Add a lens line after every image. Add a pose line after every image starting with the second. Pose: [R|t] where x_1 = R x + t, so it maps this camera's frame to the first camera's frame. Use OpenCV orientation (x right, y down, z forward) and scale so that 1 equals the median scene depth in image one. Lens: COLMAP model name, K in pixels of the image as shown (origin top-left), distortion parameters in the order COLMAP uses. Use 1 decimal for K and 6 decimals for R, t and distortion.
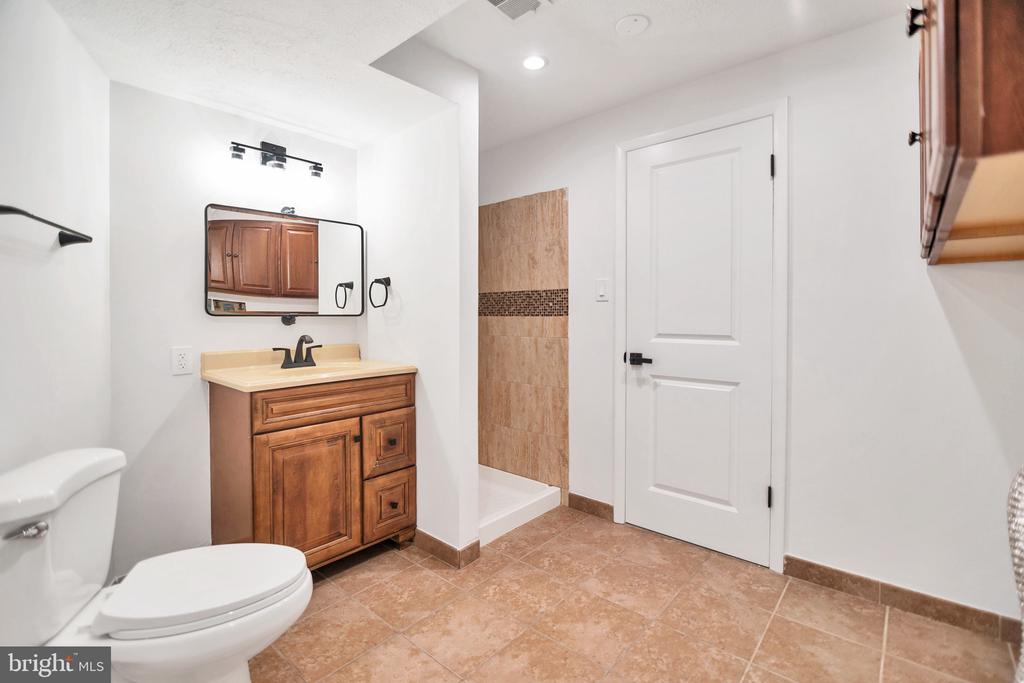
lens RADIAL K [[461.7, 0, 500.6], [0, 461.7, 343.6], [0, 0, 1]] dist [-0.001980, -0.000390]
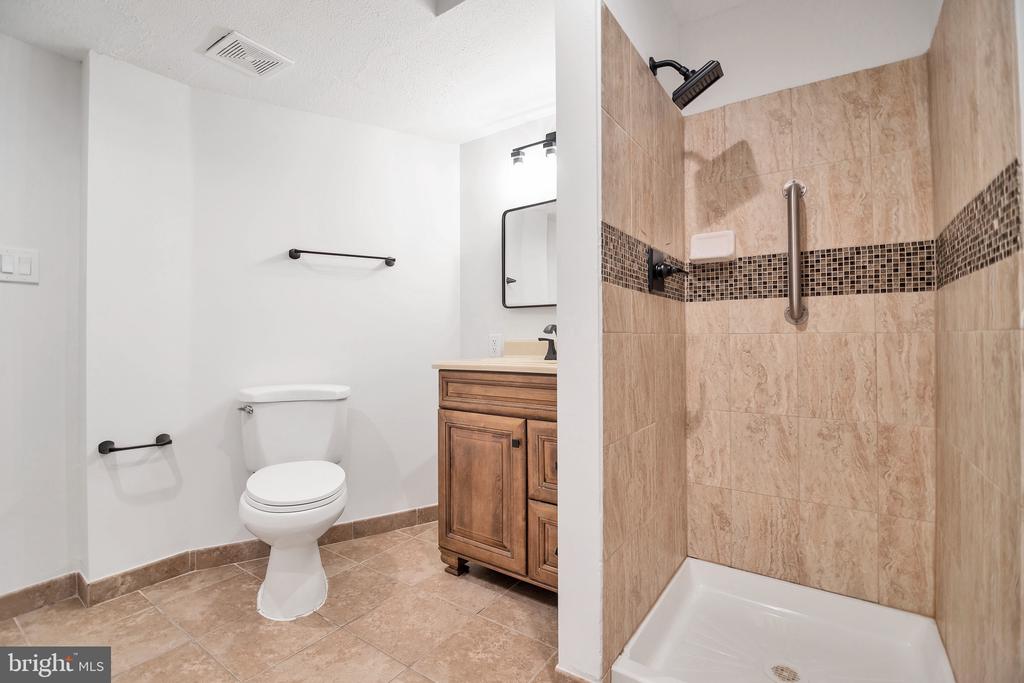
lens RADIAL K [[461.7, 0, 500.6], [0, 461.7, 343.6], [0, 0, 1]] dist [-0.001980, -0.000390]
pose [[0.112454, 0.017477, -0.993503, 0.518439], [-0.048269, 0.998761, 0.012106, 0.015083], [0.992484, 0.046595, 0.113159, 0.865053]]
